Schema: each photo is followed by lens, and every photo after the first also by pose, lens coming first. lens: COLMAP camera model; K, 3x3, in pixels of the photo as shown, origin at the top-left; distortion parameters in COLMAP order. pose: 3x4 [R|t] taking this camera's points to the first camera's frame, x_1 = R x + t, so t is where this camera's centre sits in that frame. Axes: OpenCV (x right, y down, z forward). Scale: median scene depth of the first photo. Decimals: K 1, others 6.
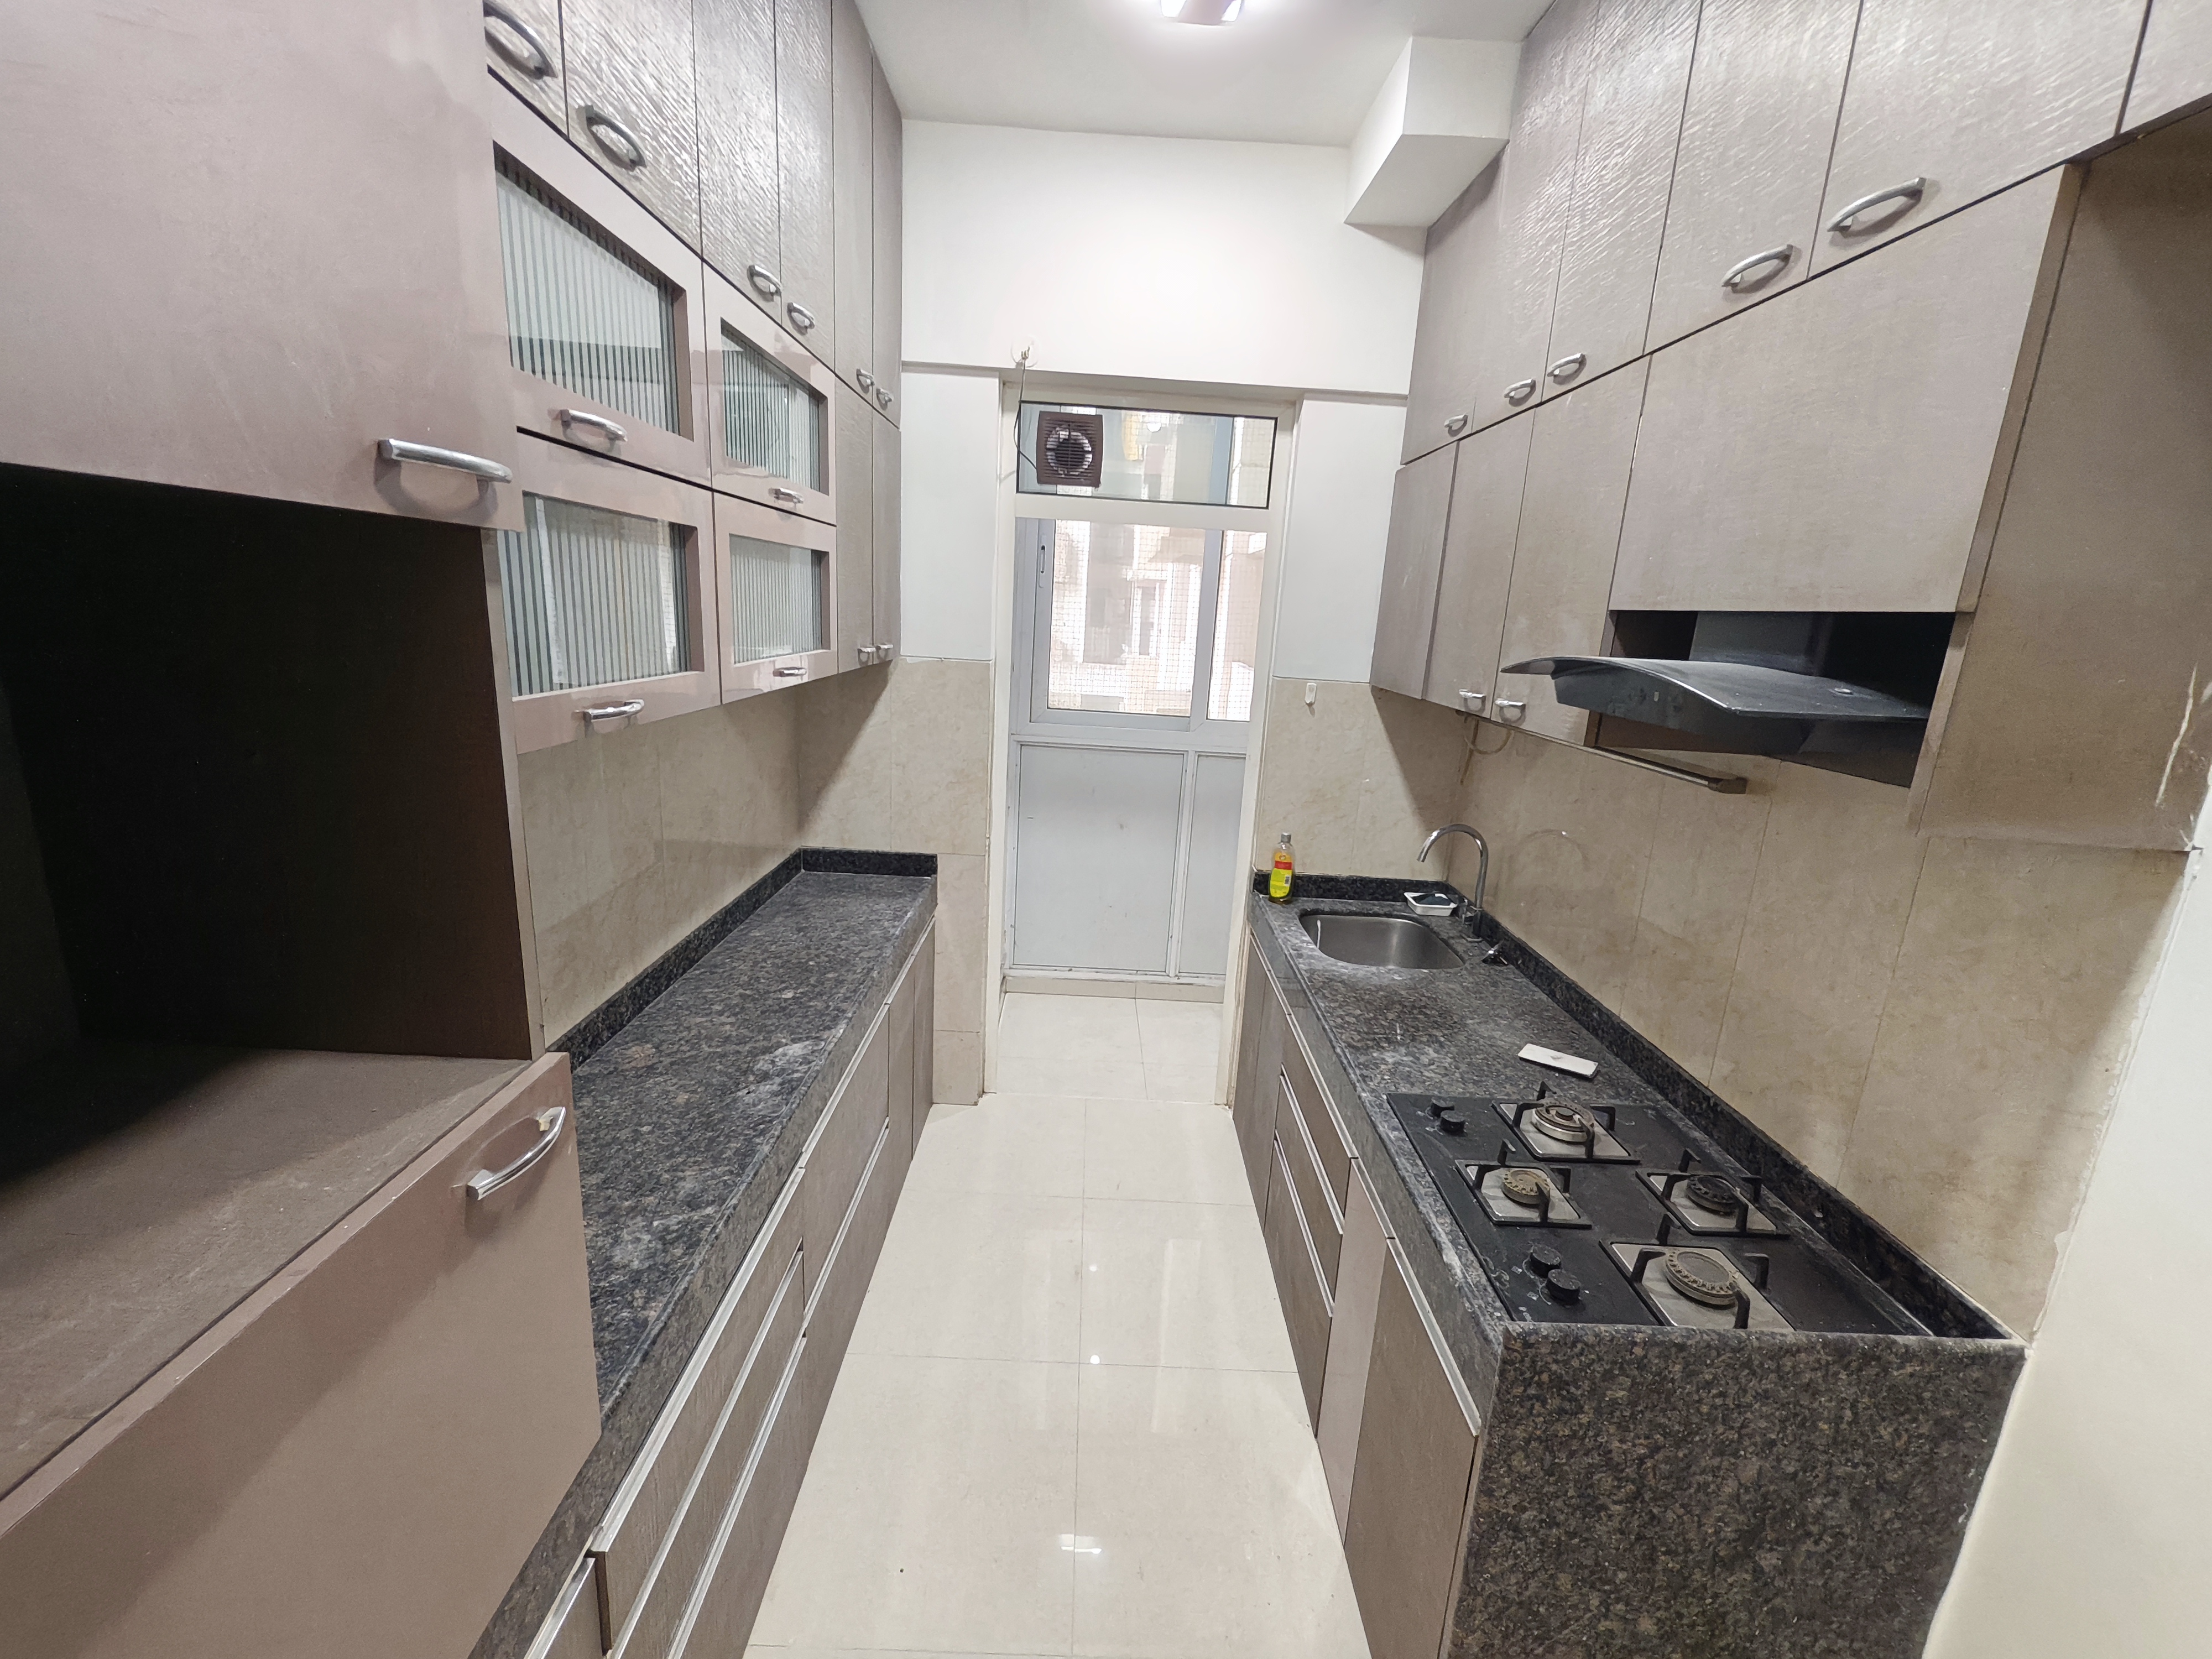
lens RADIAL K [[918.8, 0, 1109.2], [0, 918.8, 831.3], [0, 0, 1]] dist [0.000569, 0.000684]
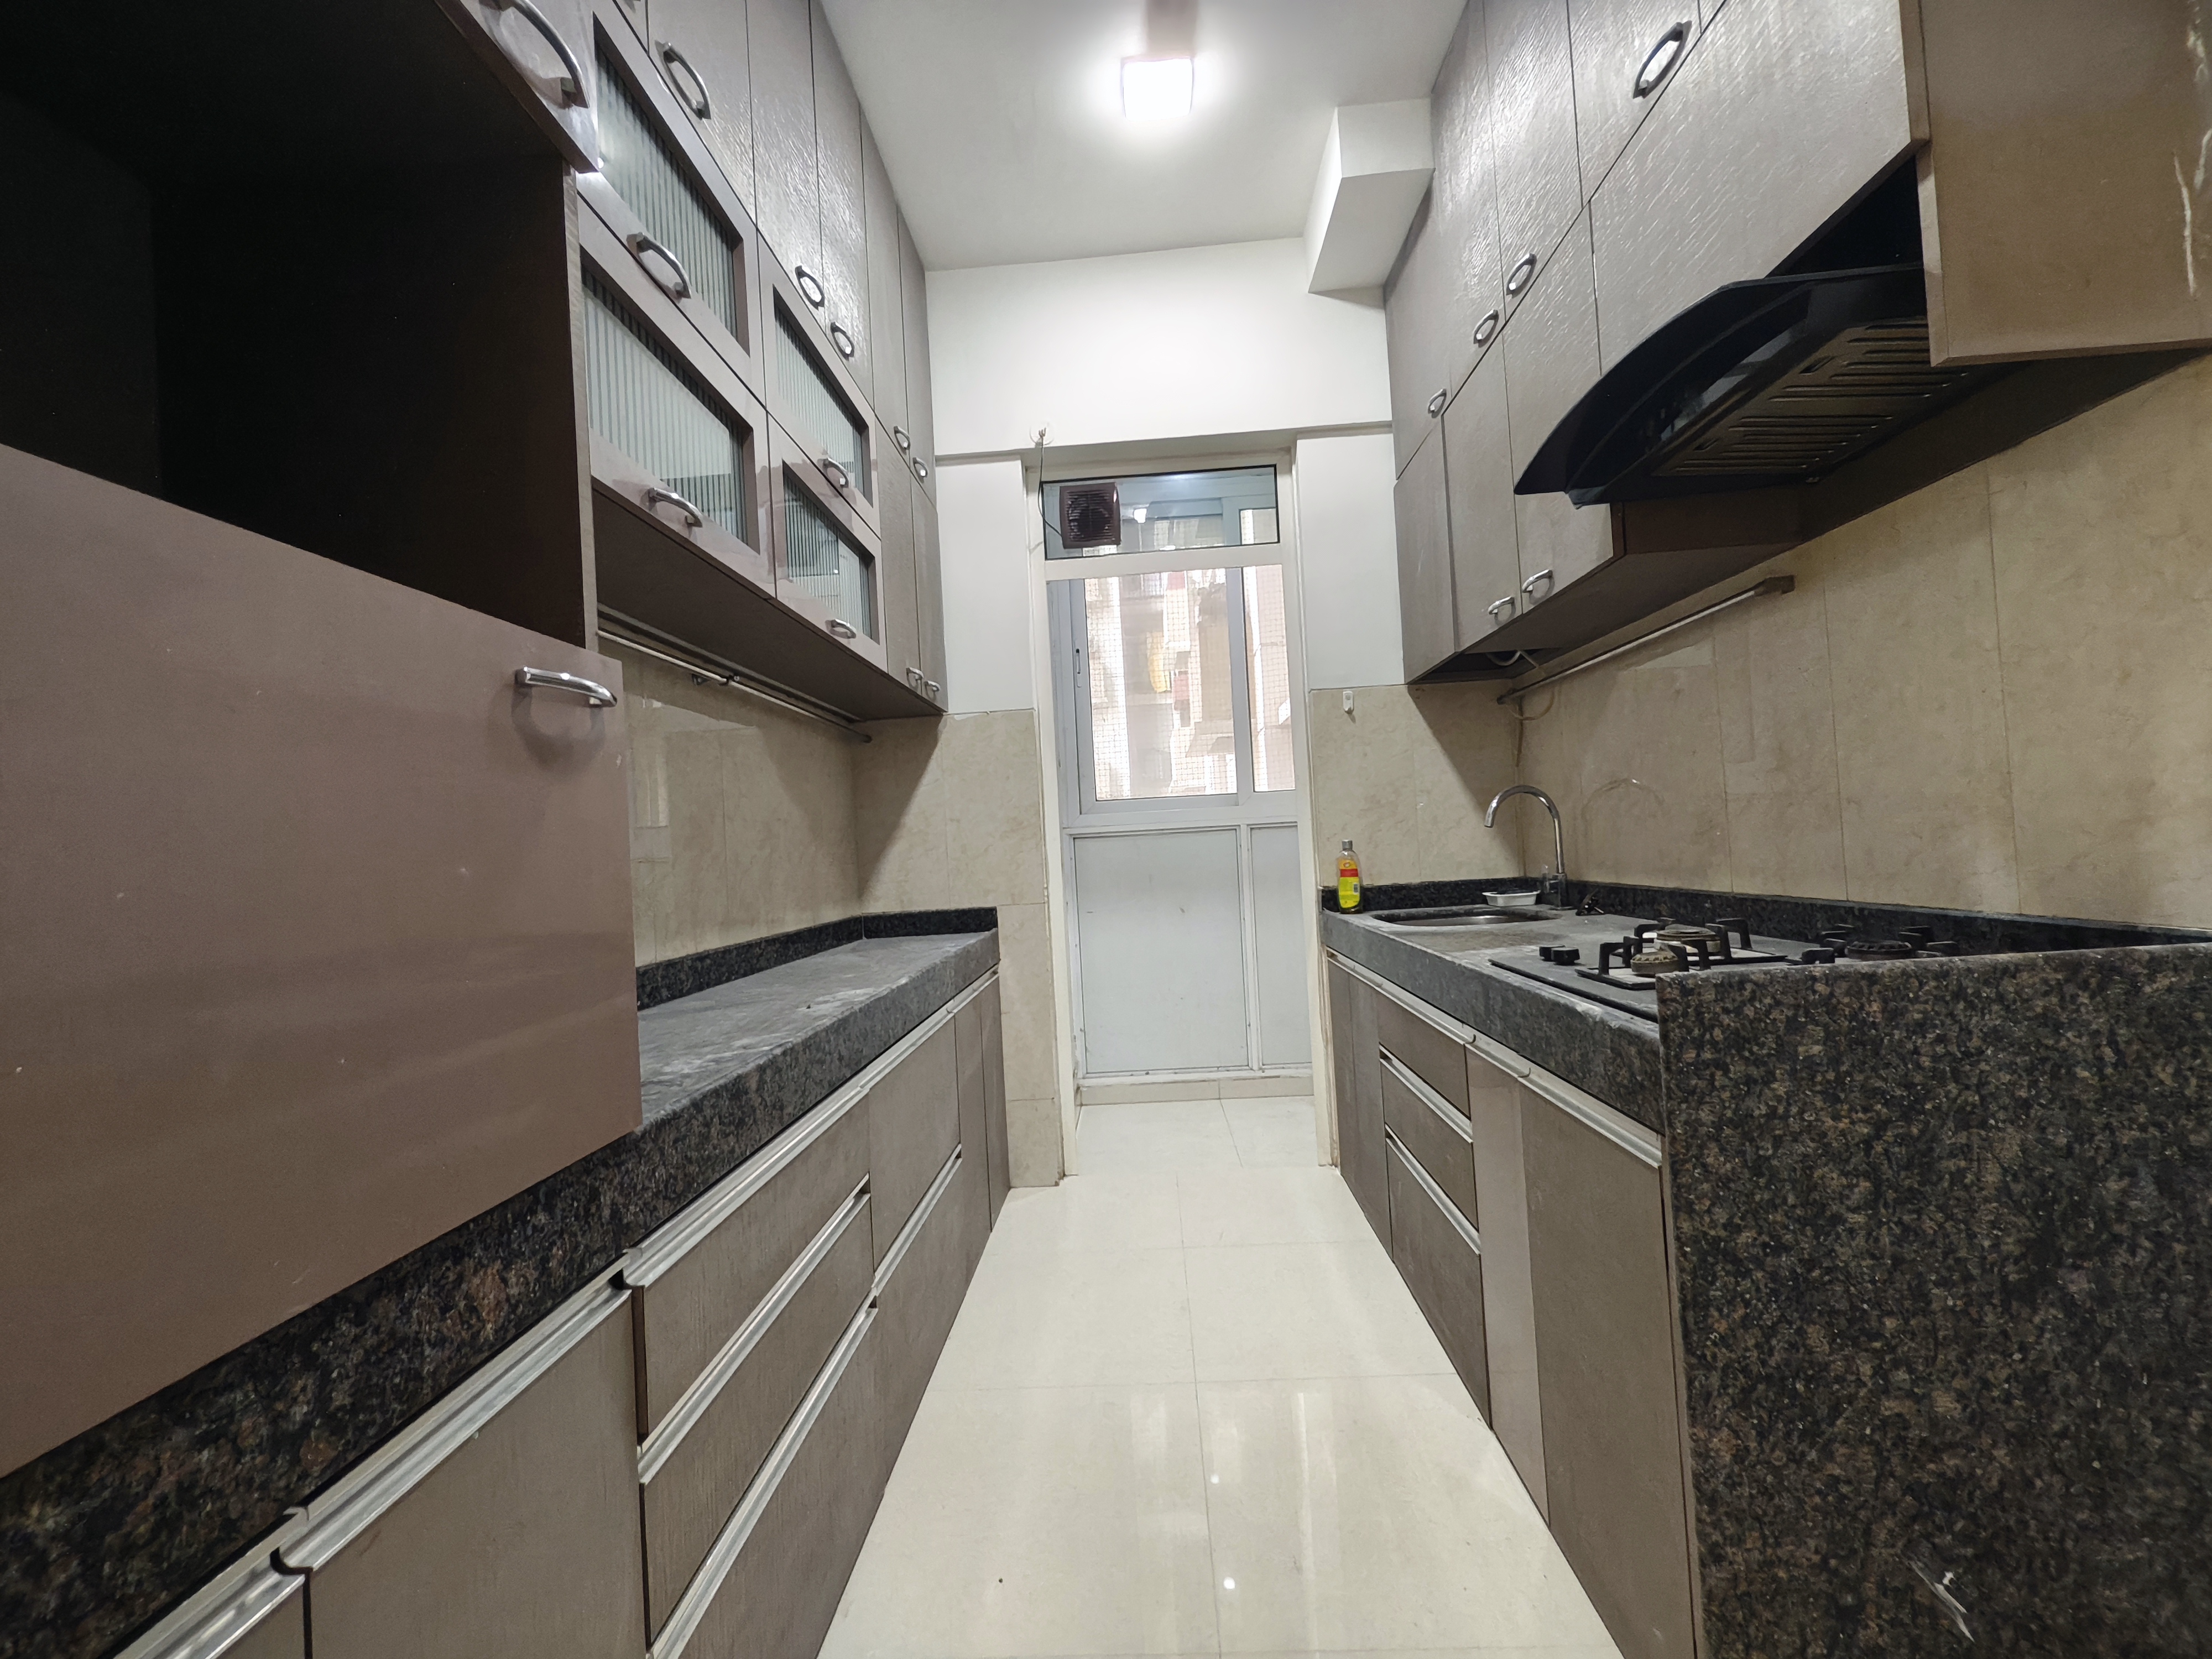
lens RADIAL K [[918.8, 0, 1108.5], [0, 918.8, 833.4], [0, 0, 1]] dist [0.000569, 0.000684]
pose [[0.992288, -0.113066, -0.050804, -0.010827], [0.096789, 0.962801, -0.252282, 0.280564], [0.077439, 0.245419, 0.966319, 0.042602]]
